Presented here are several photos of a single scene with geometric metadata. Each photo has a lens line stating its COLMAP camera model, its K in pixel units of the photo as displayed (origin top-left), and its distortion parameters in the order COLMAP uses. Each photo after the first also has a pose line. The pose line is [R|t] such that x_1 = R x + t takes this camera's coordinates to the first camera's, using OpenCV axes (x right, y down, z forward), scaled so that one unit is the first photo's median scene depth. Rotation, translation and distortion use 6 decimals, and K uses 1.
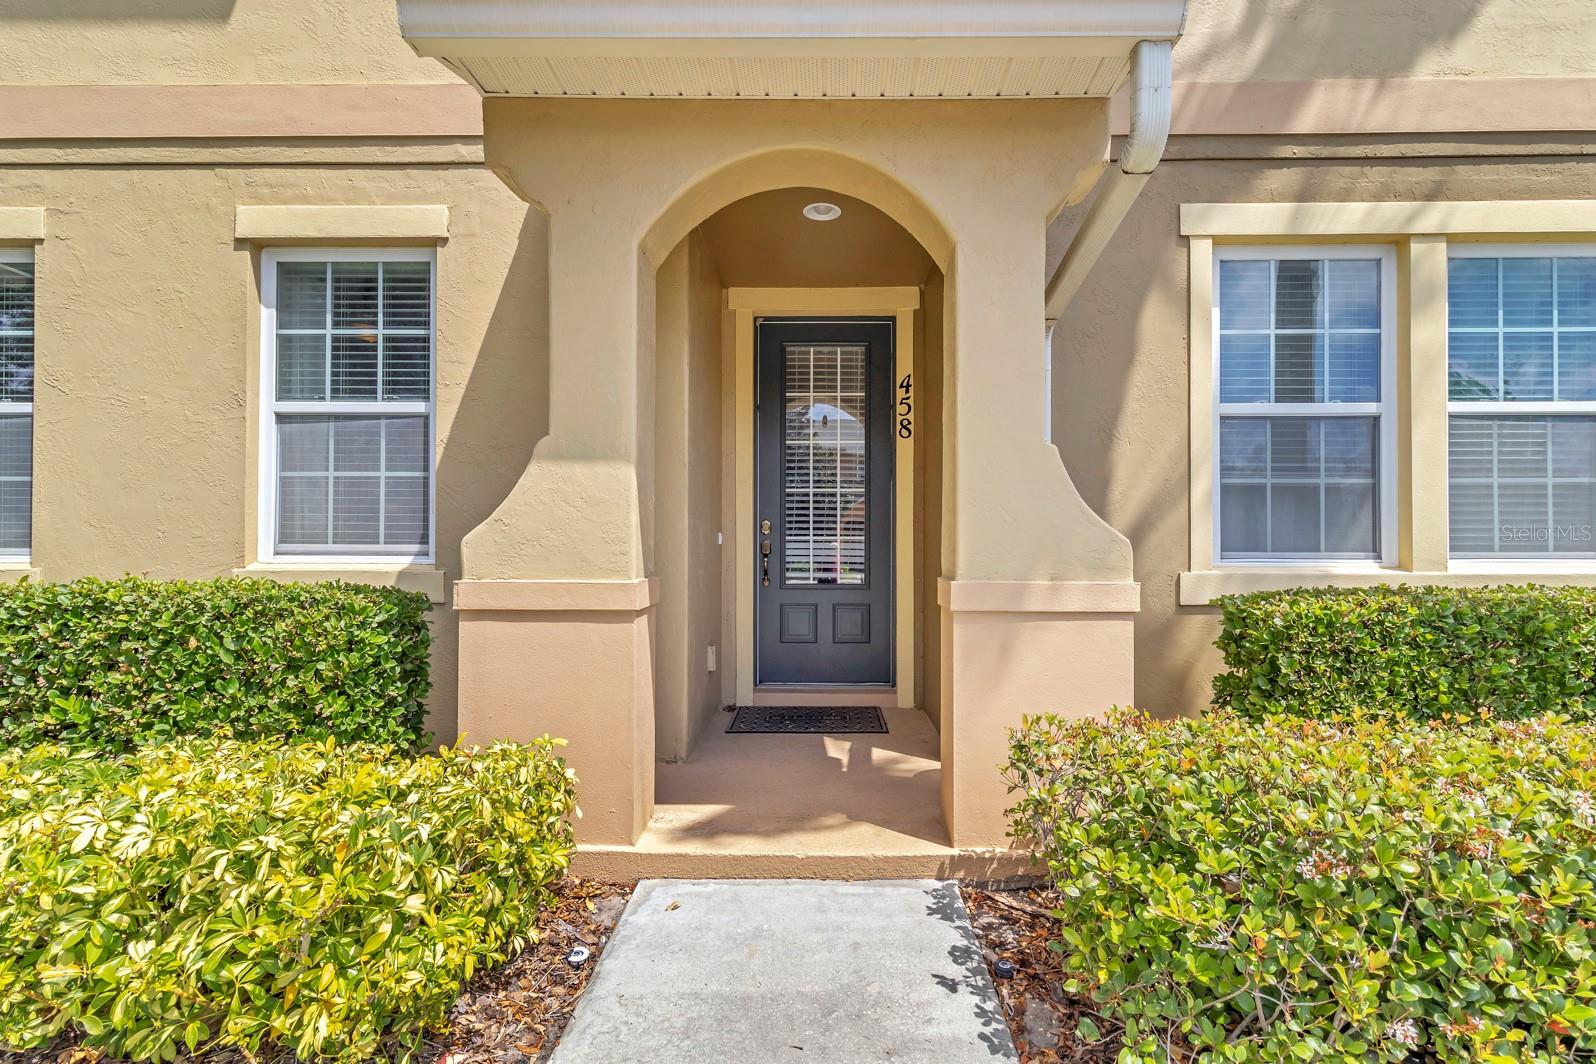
lens RADIAL K [[754.0, 0, 823.2], [0, 754.0, 525.3], [0, 0, 1]] dist [0.004546, 0.000897]
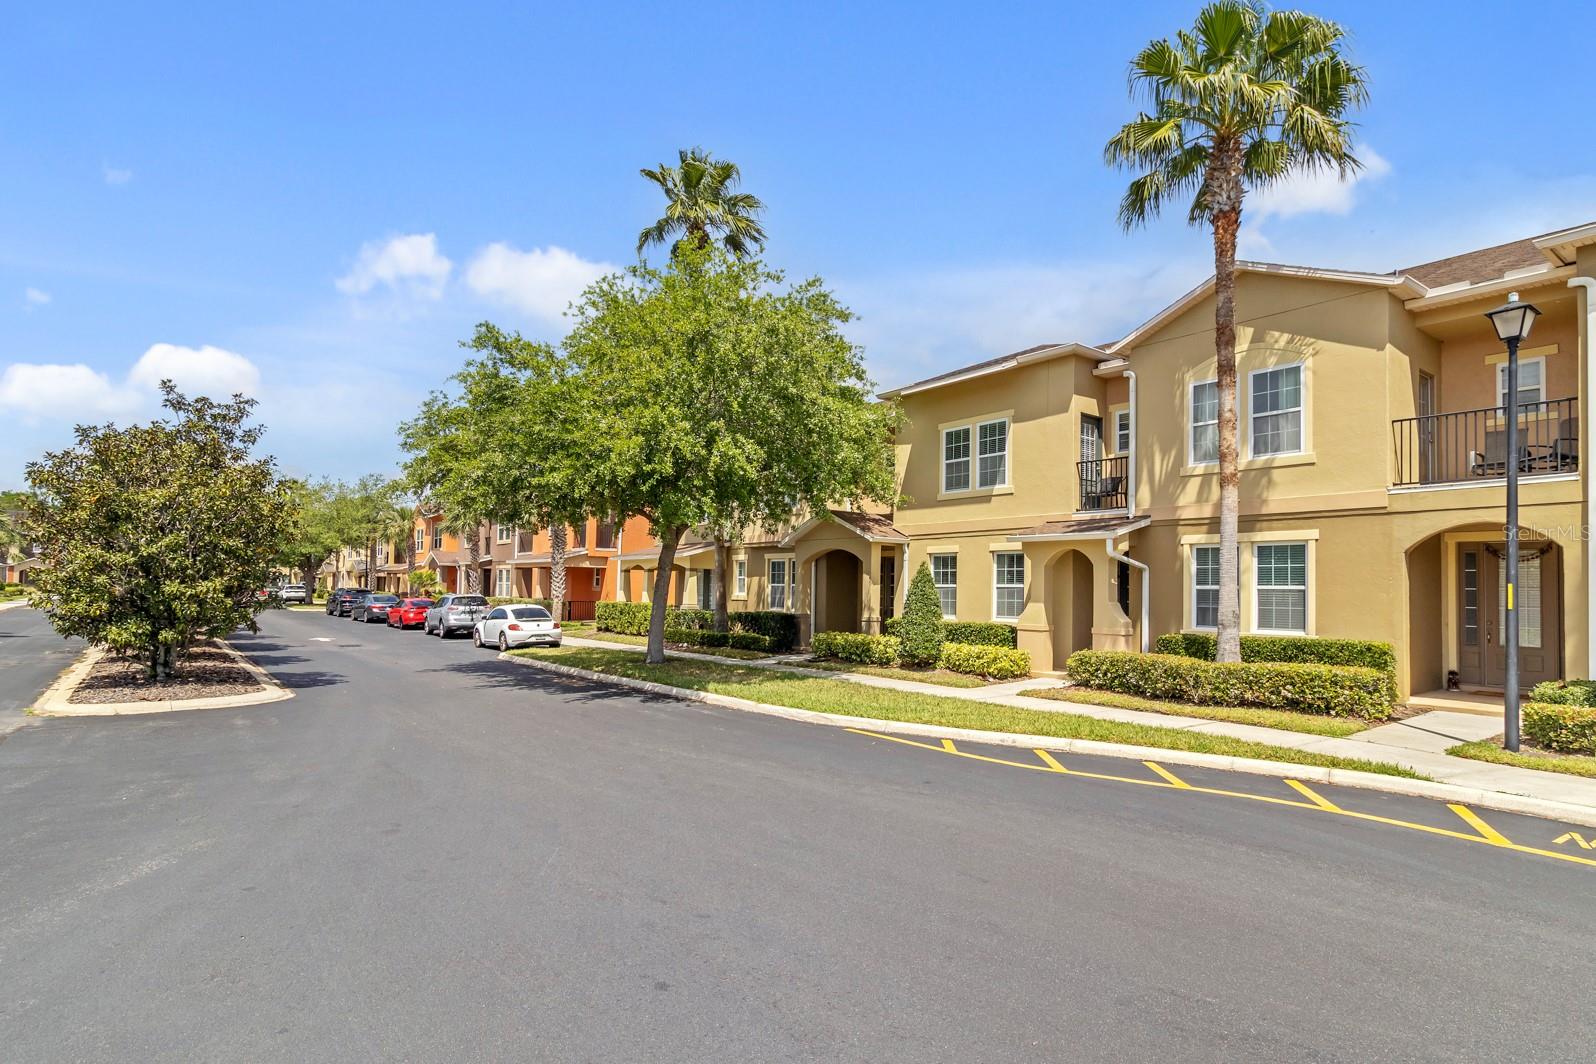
lens RADIAL K [[846.2, 0, 808.3], [0, 846.2, 560.0], [0, 0, 1]] dist [0.022925, 0.000129]
pose [[0.645891, -0.021625, -0.763123, 2.572487], [-0.000651, 0.999583, -0.028877, -0.166399], [0.763429, 0.019148, 0.645608, -3.335320]]
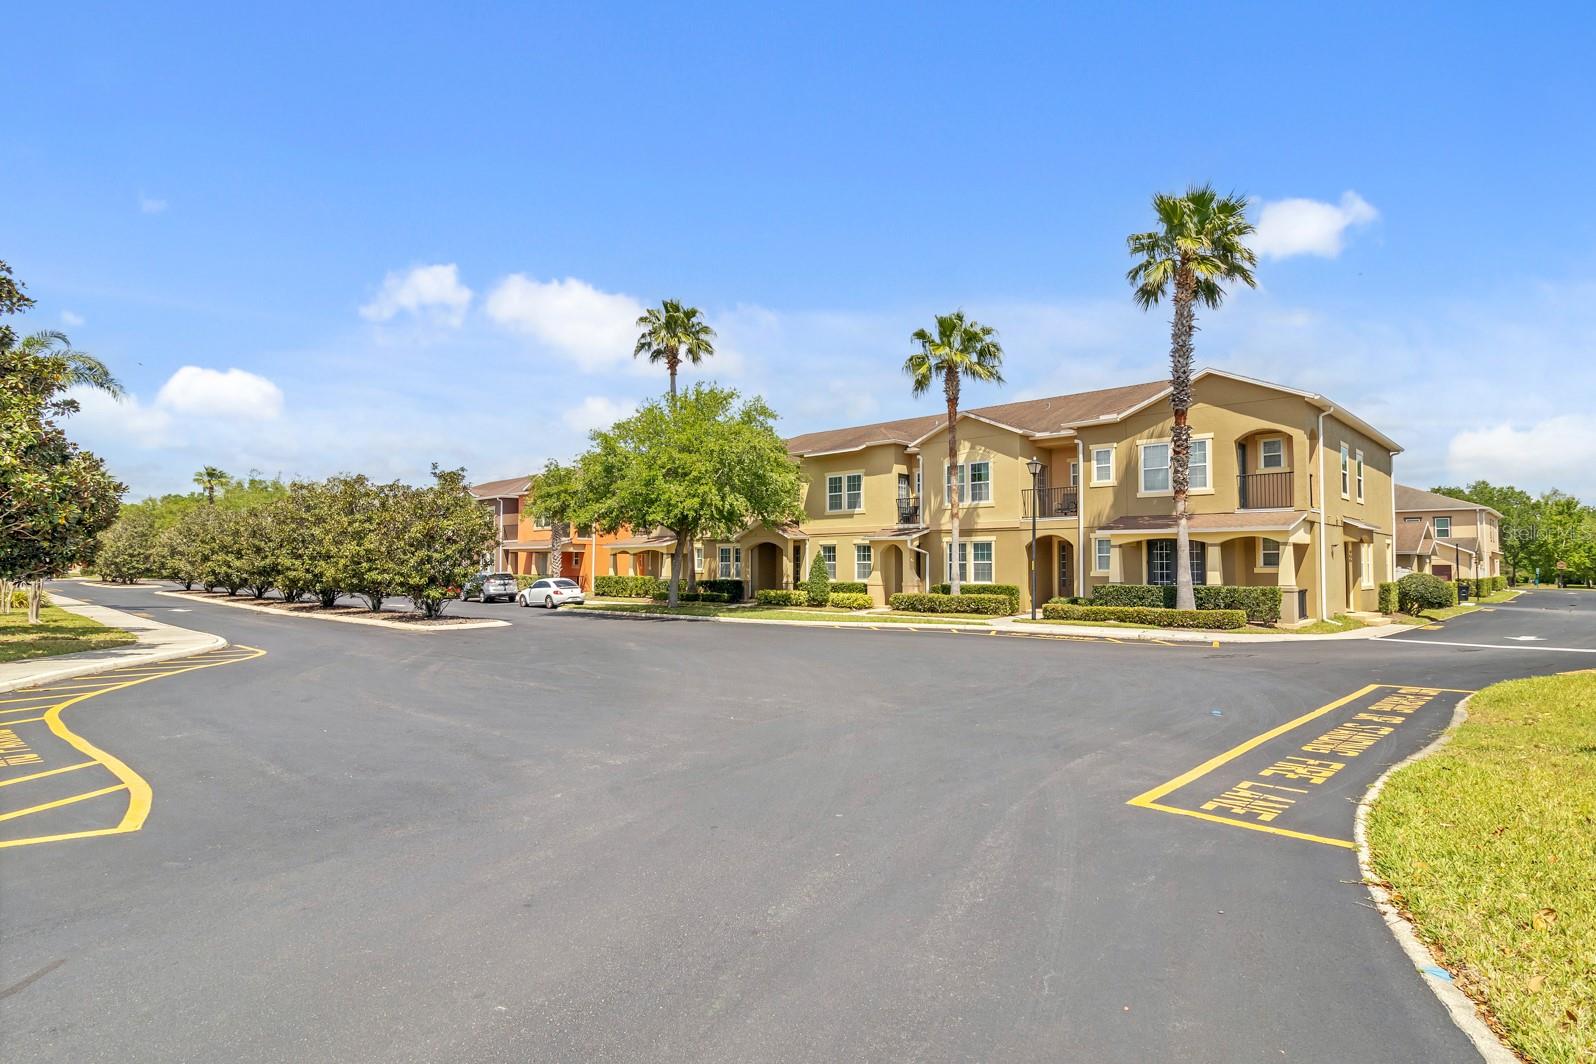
lens RADIAL K [[846.2, 0, 793.5], [0, 846.2, 533.4], [0, 0, 1]] dist [0.022925, 0.000129]
pose [[0.745995, -0.027989, -0.665363, 5.361183], [0.013168, 0.999541, -0.027282, -0.239282], [0.665821, 0.011590, 0.746022, -6.938141]]
